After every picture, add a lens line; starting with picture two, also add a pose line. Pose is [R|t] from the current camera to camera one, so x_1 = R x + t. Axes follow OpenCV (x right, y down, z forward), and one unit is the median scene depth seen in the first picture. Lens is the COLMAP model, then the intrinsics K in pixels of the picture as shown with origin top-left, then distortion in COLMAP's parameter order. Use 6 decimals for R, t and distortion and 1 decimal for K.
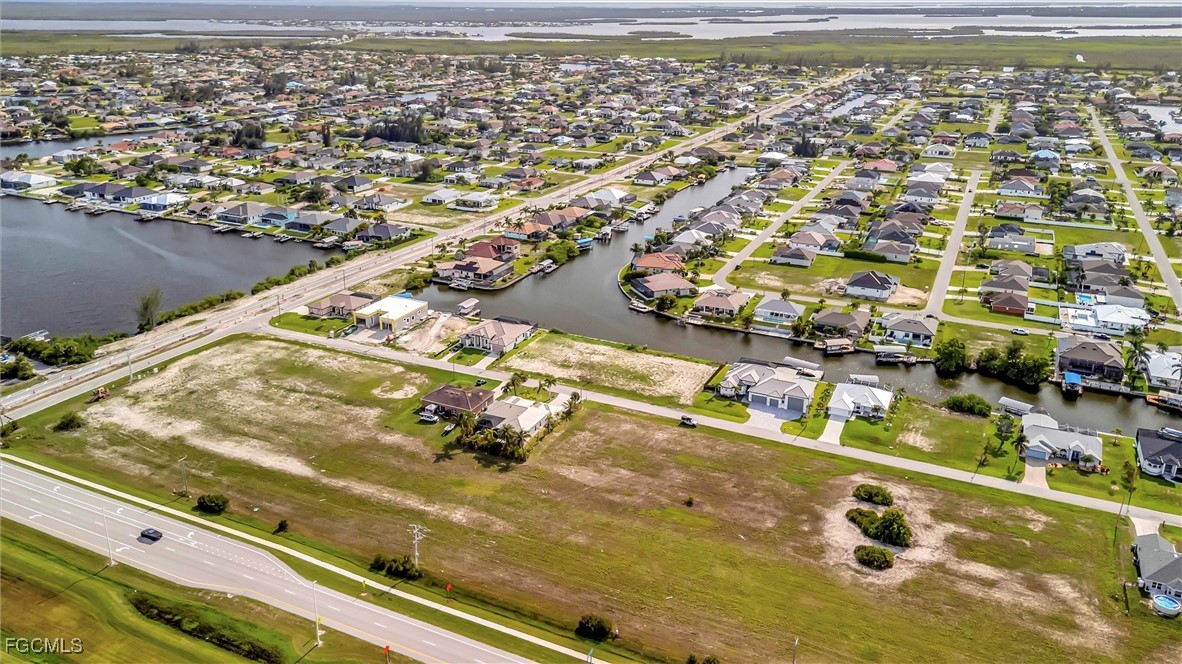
lens RADIAL K [[843.8, 0, 569.7], [0, 843.8, 329.4], [0, 0, 1]] dist [0.079955, -0.090681]
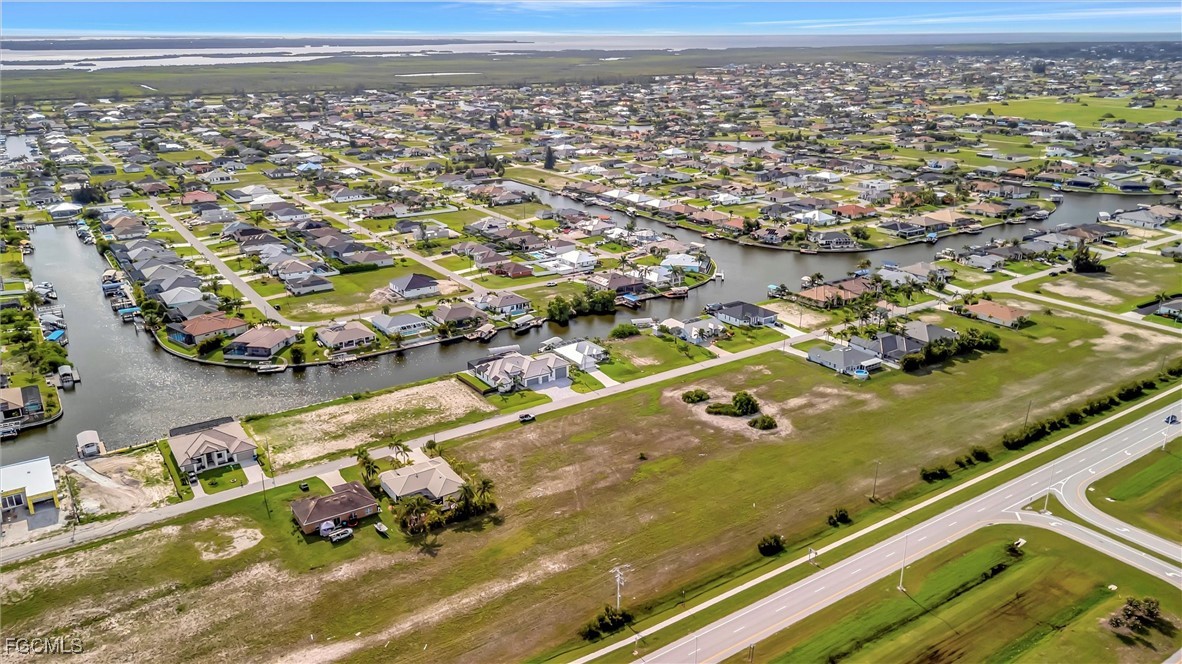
lens RADIAL K [[860.0, 0, 590.0], [0, 860.0, 333.1], [0, 0, 1]] dist [0.082510, -0.097660]
pose [[0.500315, -0.286717, 0.816994, -0.558171], [0.315910, 0.938981, 0.136069, -0.092668], [-0.806155, 0.190019, 0.560363, 0.270330]]
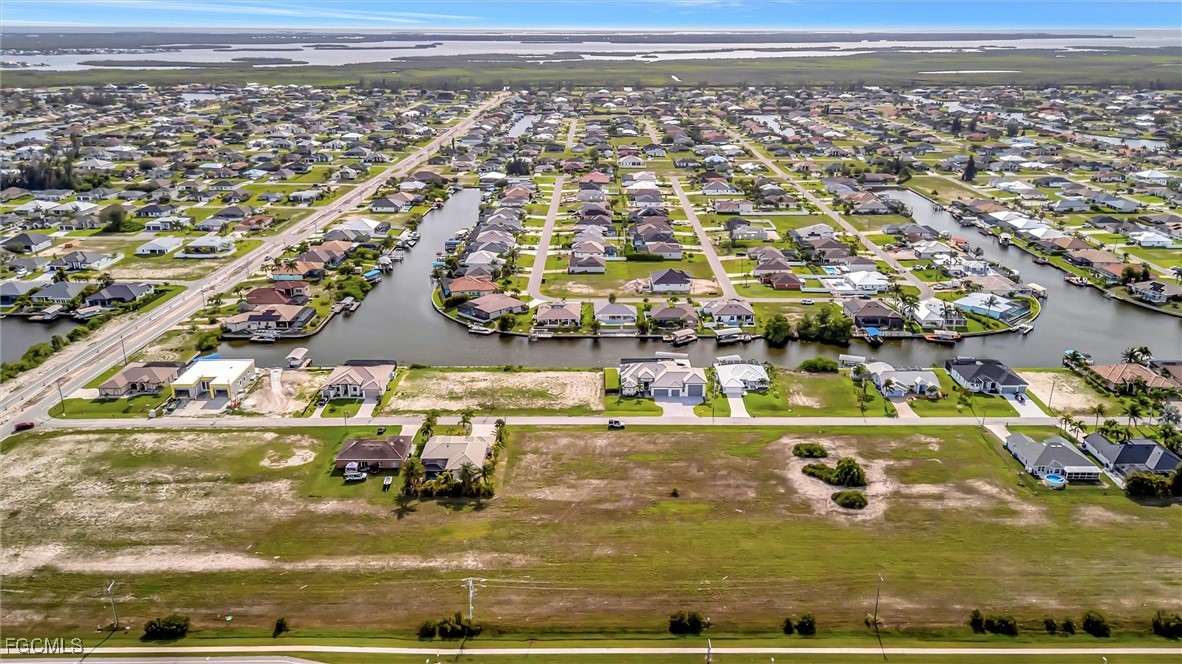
lens RADIAL K [[875.9, 0, 595.0], [0, 875.9, 326.3], [0, 0, 1]] dist [0.093639, -0.141062]
pose [[0.897098, -0.142348, 0.418272, -0.258990], [0.159674, 0.987148, -0.006514, -0.003813], [-0.411969, 0.072631, 0.908299, 0.037556]]
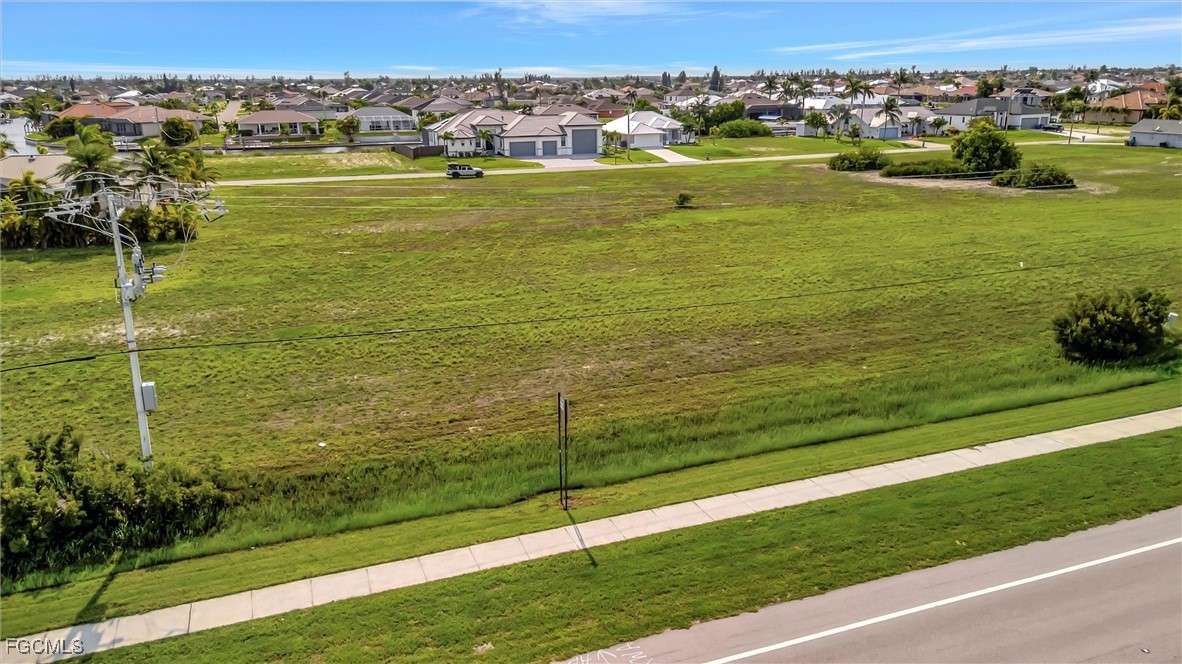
lens RADIAL K [[867.6, 0, 592.7], [0, 867.6, 332.4], [0, 0, 1]] dist [0.080730, -0.100066]
pose [[0.682930, -0.215494, 0.697975, -0.144189], [0.272481, 0.961684, 0.030305, 0.170195], [-0.677762, 0.169489, 0.715480, 0.521392]]
